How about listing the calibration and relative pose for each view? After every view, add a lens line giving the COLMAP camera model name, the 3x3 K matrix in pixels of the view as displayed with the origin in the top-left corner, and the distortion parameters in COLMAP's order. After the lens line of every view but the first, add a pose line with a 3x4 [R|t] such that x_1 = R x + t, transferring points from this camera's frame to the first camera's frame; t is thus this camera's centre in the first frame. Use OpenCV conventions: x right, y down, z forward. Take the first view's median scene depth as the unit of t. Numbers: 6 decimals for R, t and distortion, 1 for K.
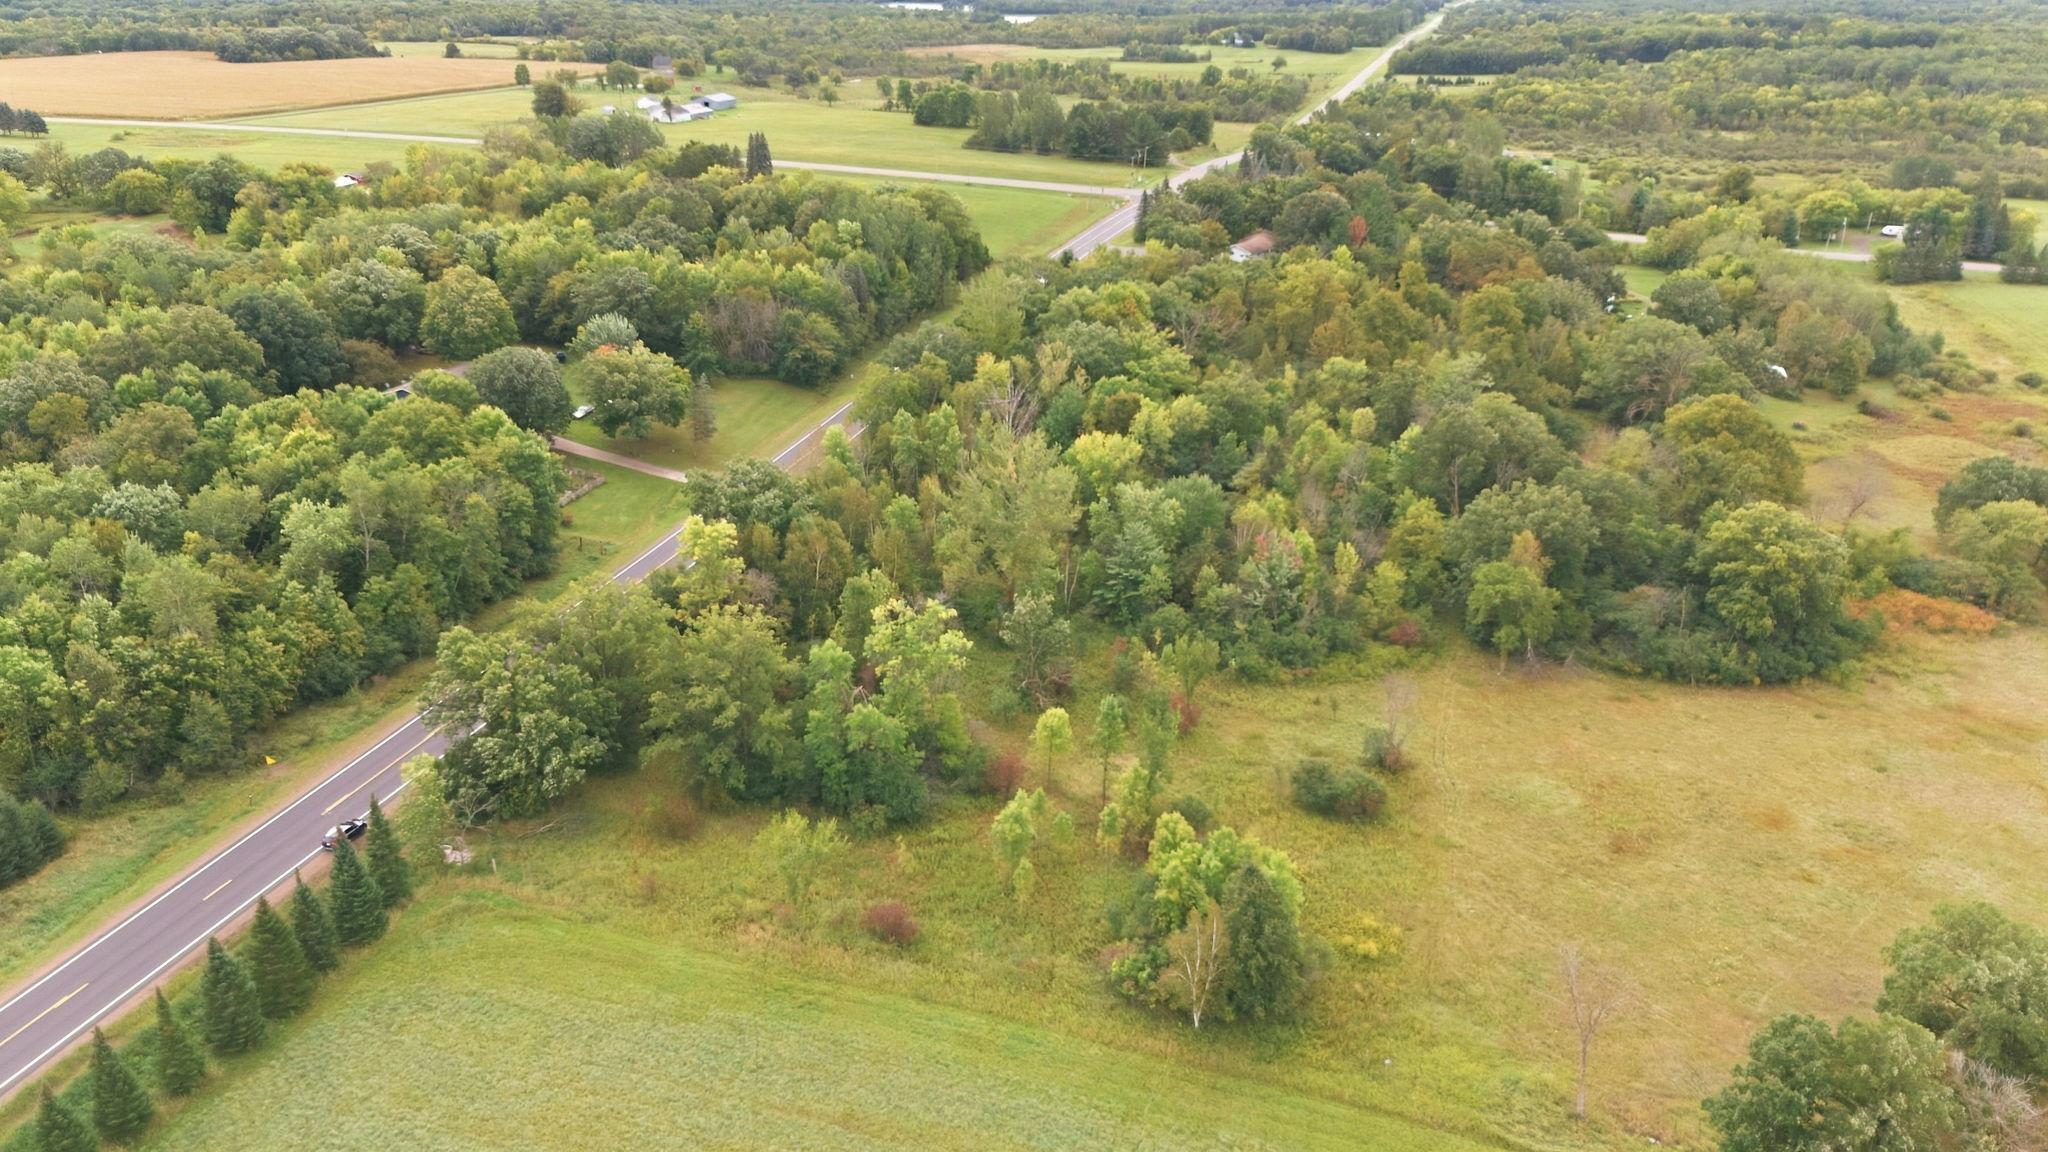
lens RADIAL K [[1482.3, 0, 1022.5], [0, 1482.3, 609.6], [0, 0, 1]] dist [0.089487, -0.089702]
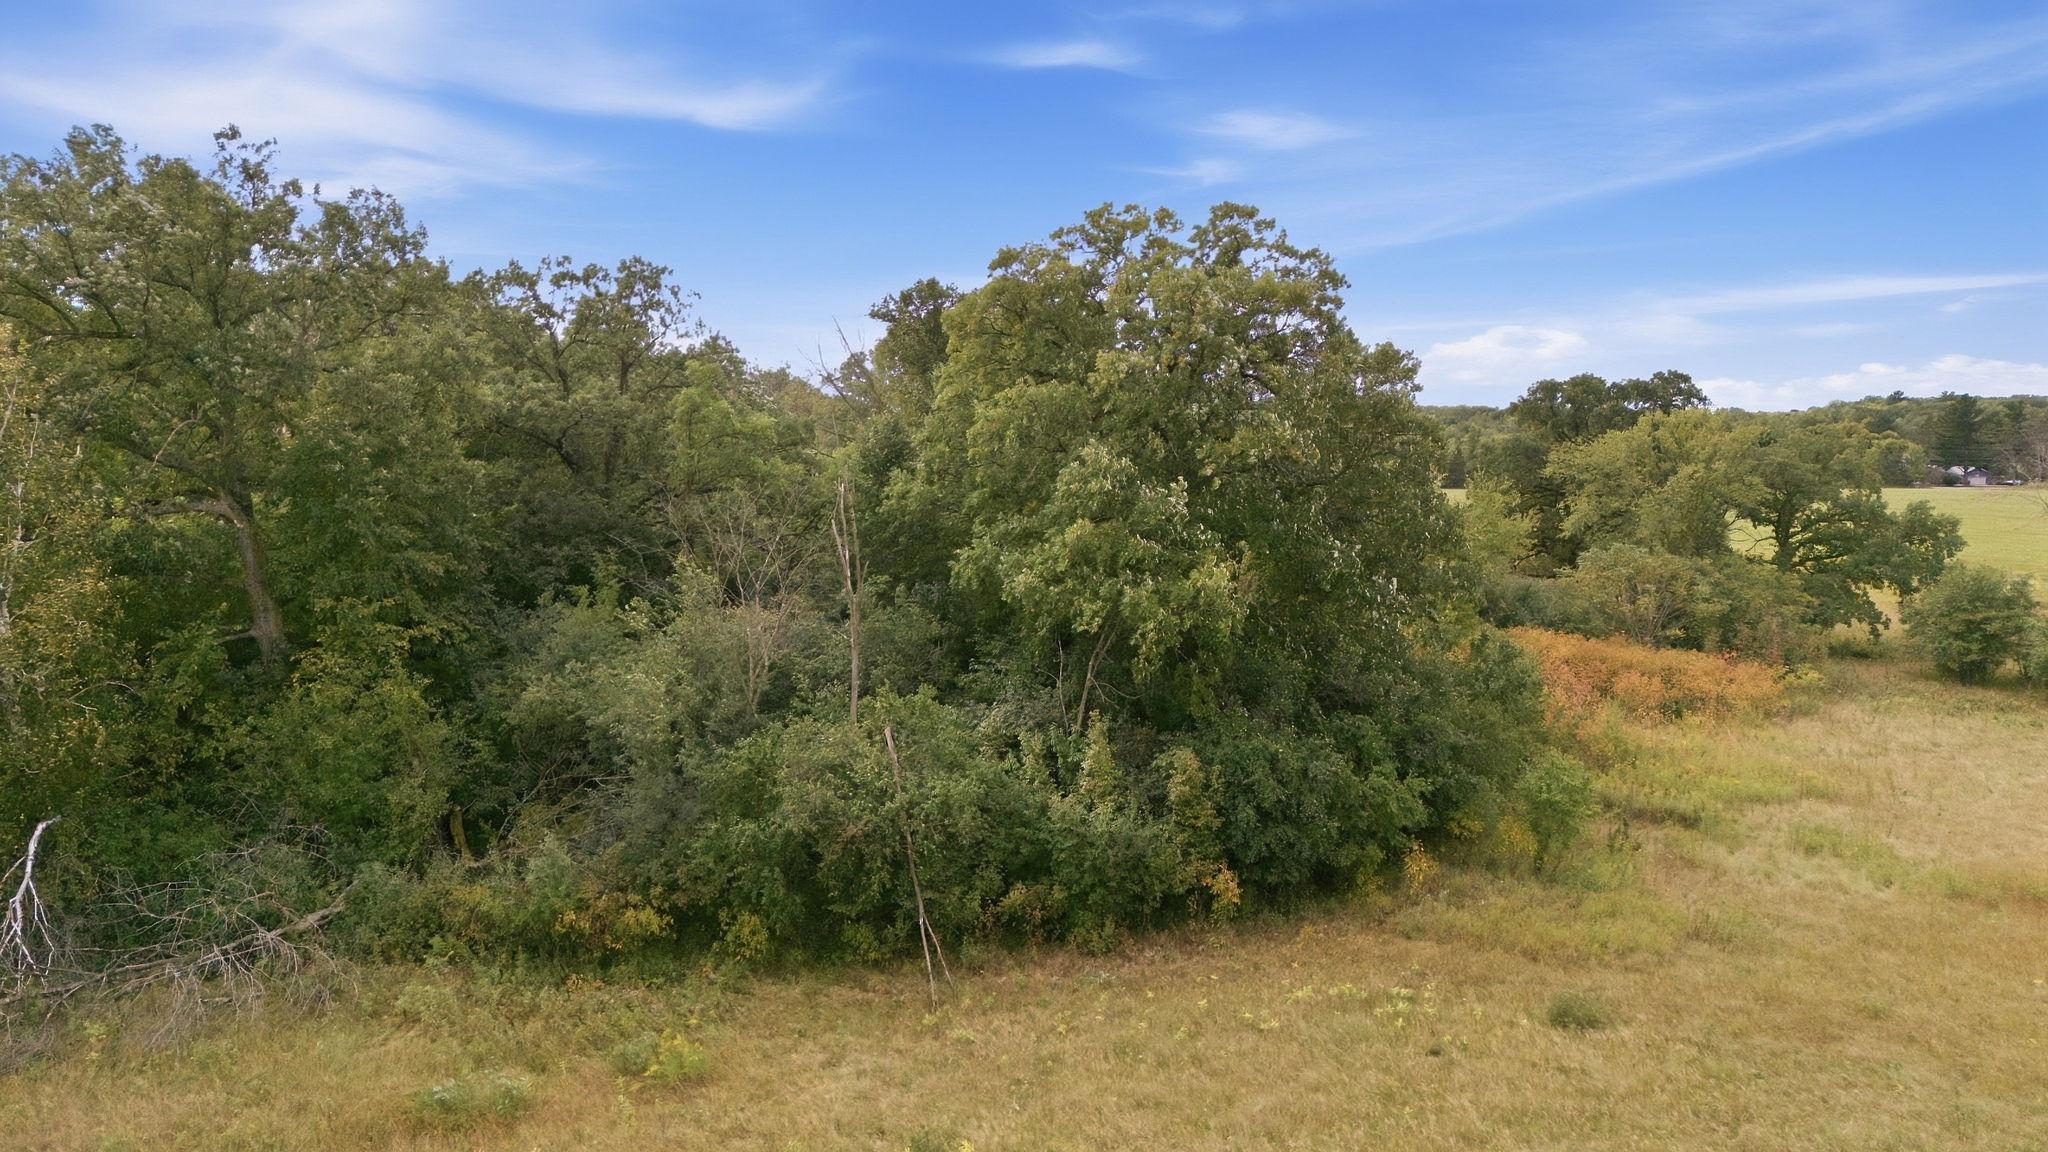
lens RADIAL K [[1495.7, 0, 1016.5], [0, 1495.7, 618.5], [0, 0, 1]] dist [0.036690, -0.002406]
pose [[0.923618, -0.057233, 0.379017, 0.375408], [0.159561, 0.956456, -0.244403, 0.054952], [-0.348525, 0.286211, 0.892532, 0.793293]]
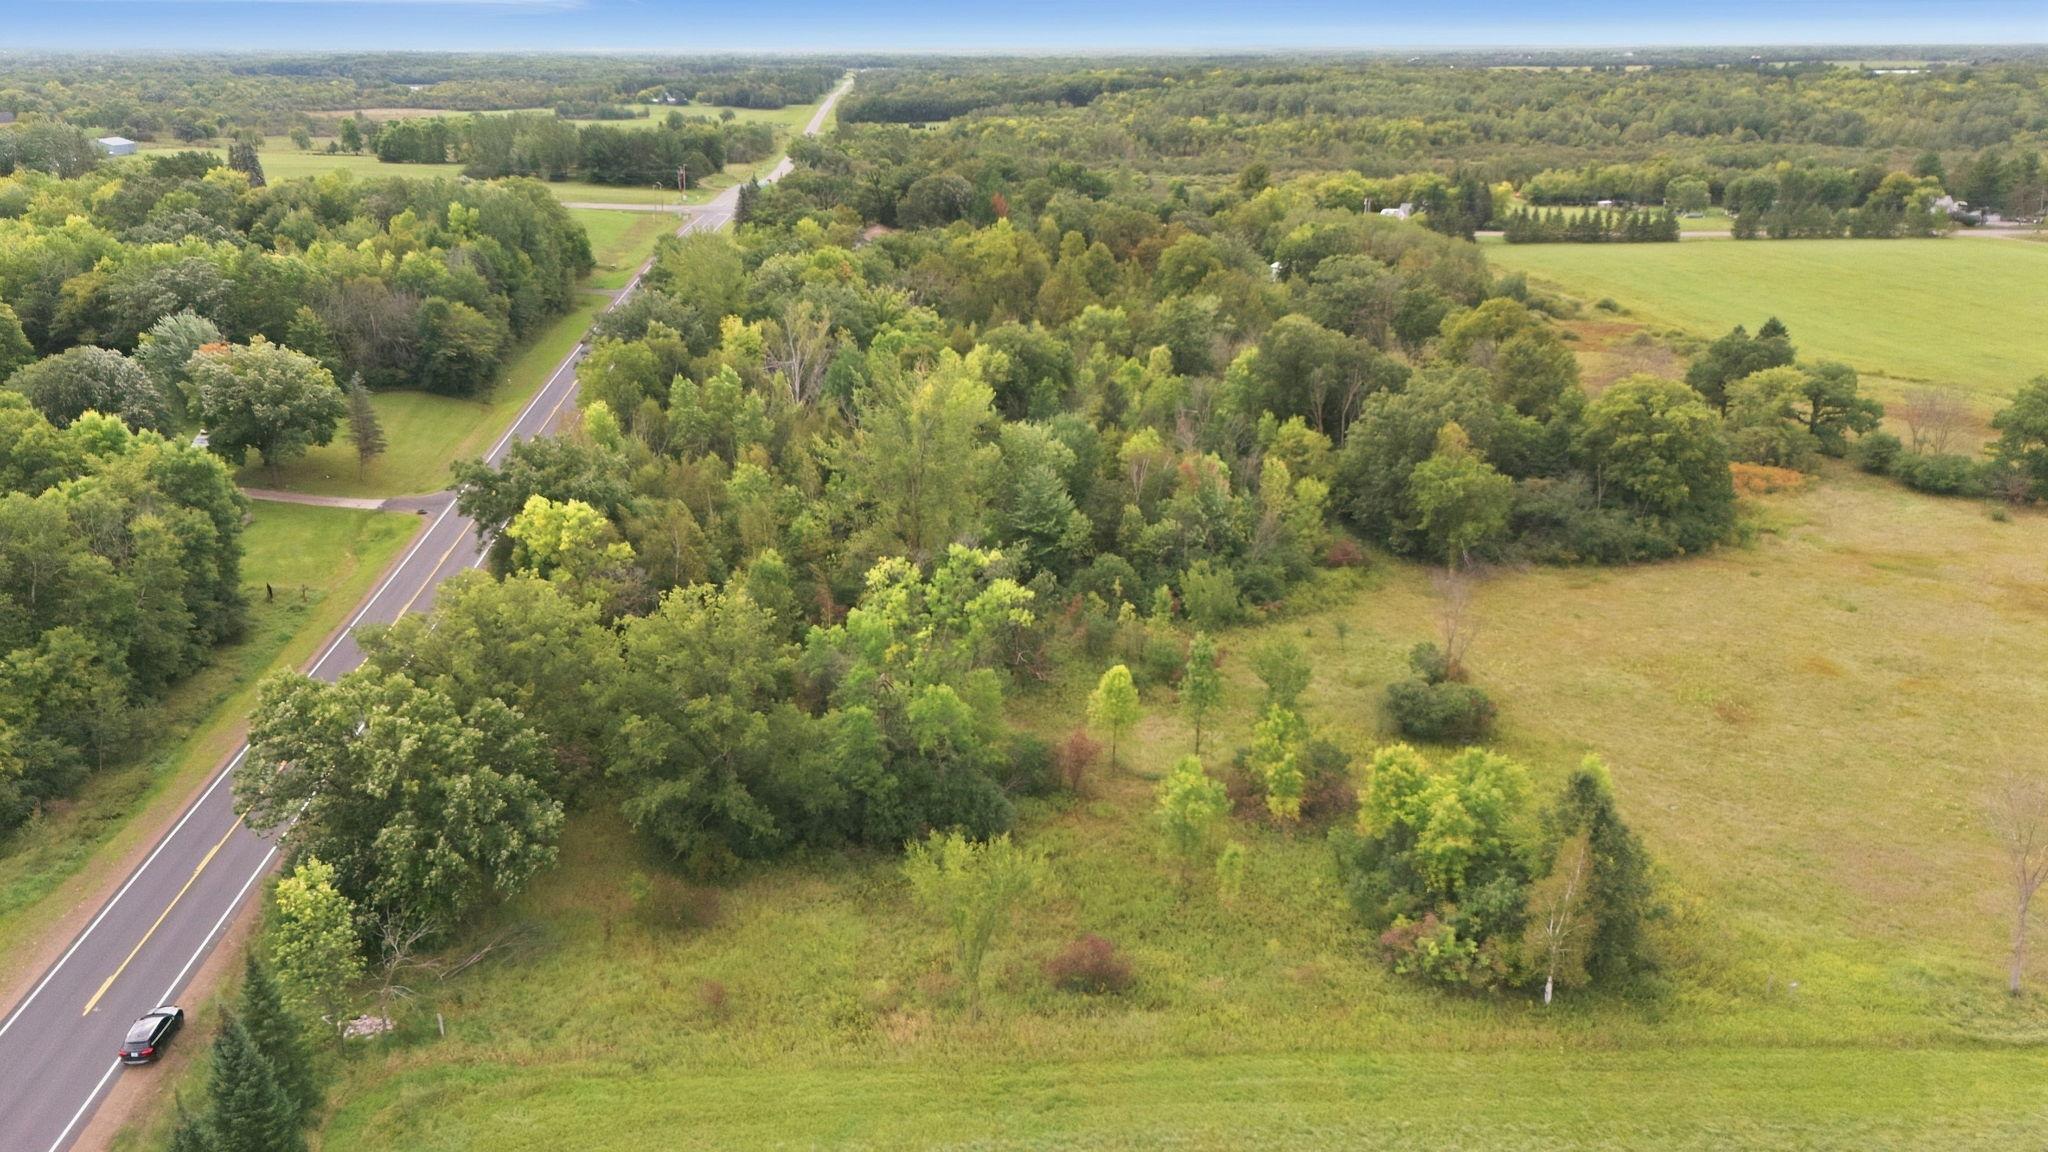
lens RADIAL K [[1495.7, 0, 1016.5], [0, 1495.7, 618.5], [0, 0, 1]] dist [0.036690, -0.002406]
pose [[0.928934, -0.141628, 0.342086, -0.233842], [0.156436, 0.987560, -0.015939, 0.037441], [-0.335573, 0.068320, 0.939534, 0.231173]]
